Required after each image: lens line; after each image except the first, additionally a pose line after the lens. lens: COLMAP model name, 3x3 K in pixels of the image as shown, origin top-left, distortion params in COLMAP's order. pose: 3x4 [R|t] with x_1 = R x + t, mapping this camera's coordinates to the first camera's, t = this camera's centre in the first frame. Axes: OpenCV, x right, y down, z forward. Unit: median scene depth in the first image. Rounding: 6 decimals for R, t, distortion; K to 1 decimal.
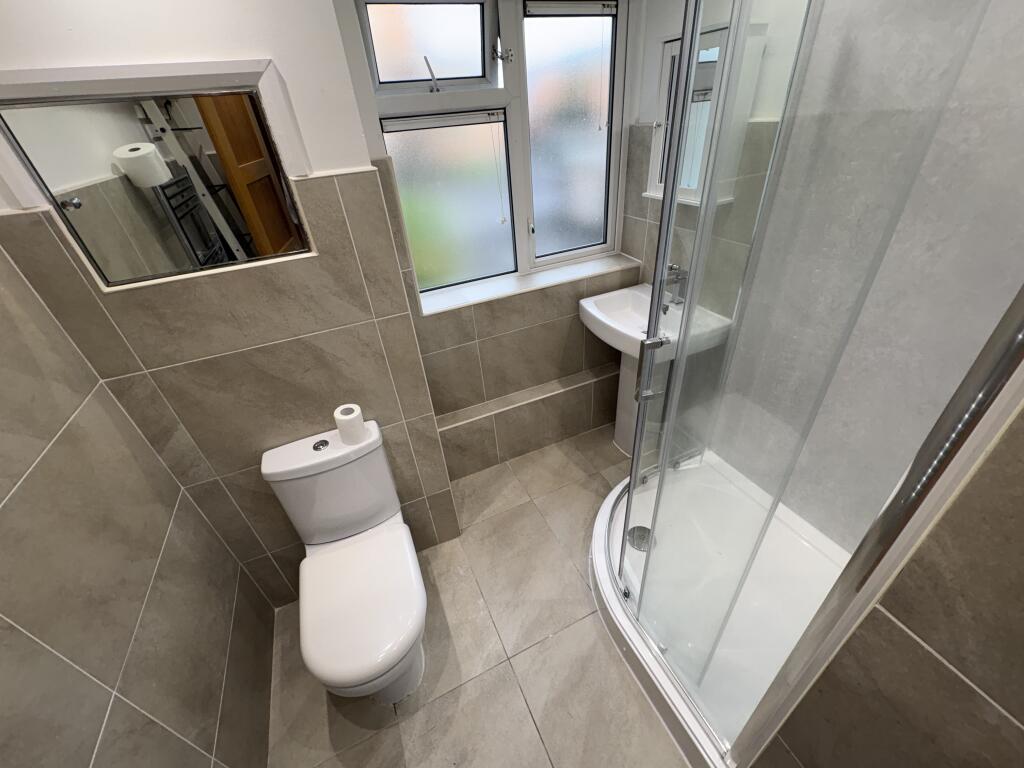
lens RADIAL K [[407.4, 0, 514.2], [0, 407.4, 382.6], [0, 0, 1]] dist [0.001136, -0.000392]
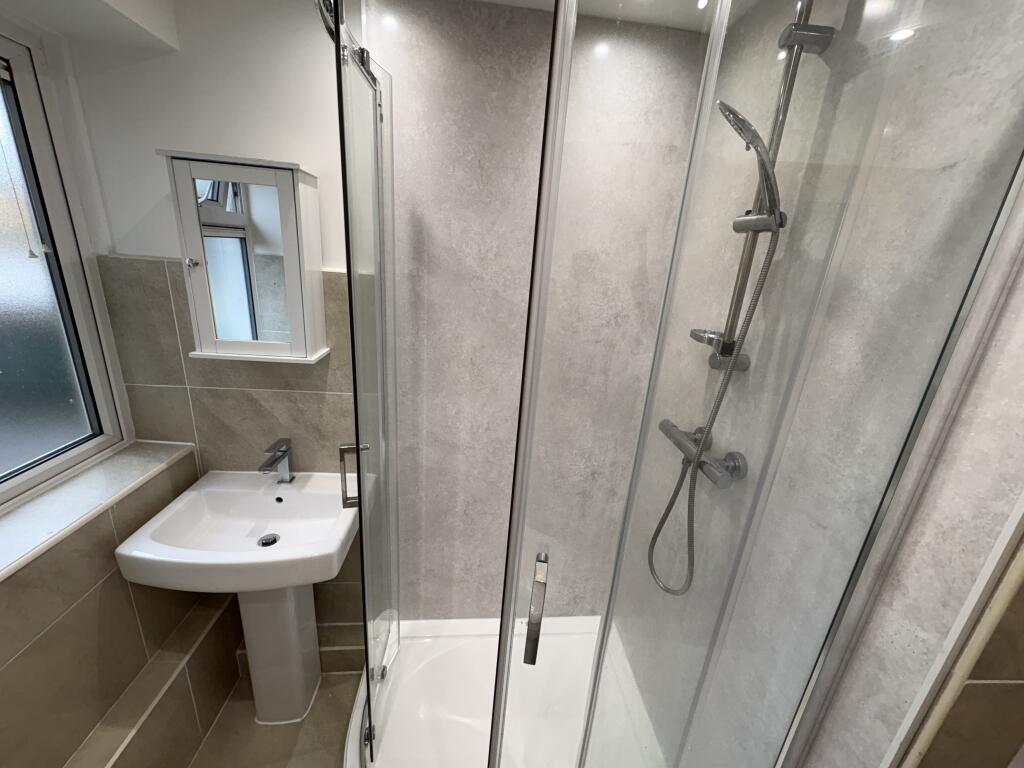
lens RADIAL K [[407.4, 0, 513.7], [0, 407.4, 384.6], [0, 0, 1]] dist [0.001136, -0.000392]
pose [[0.326247, -0.189767, 0.926041, -0.115672], [0.432930, 0.900856, 0.032083, -0.190299], [-0.840318, 0.390444, 0.376057, 0.297265]]
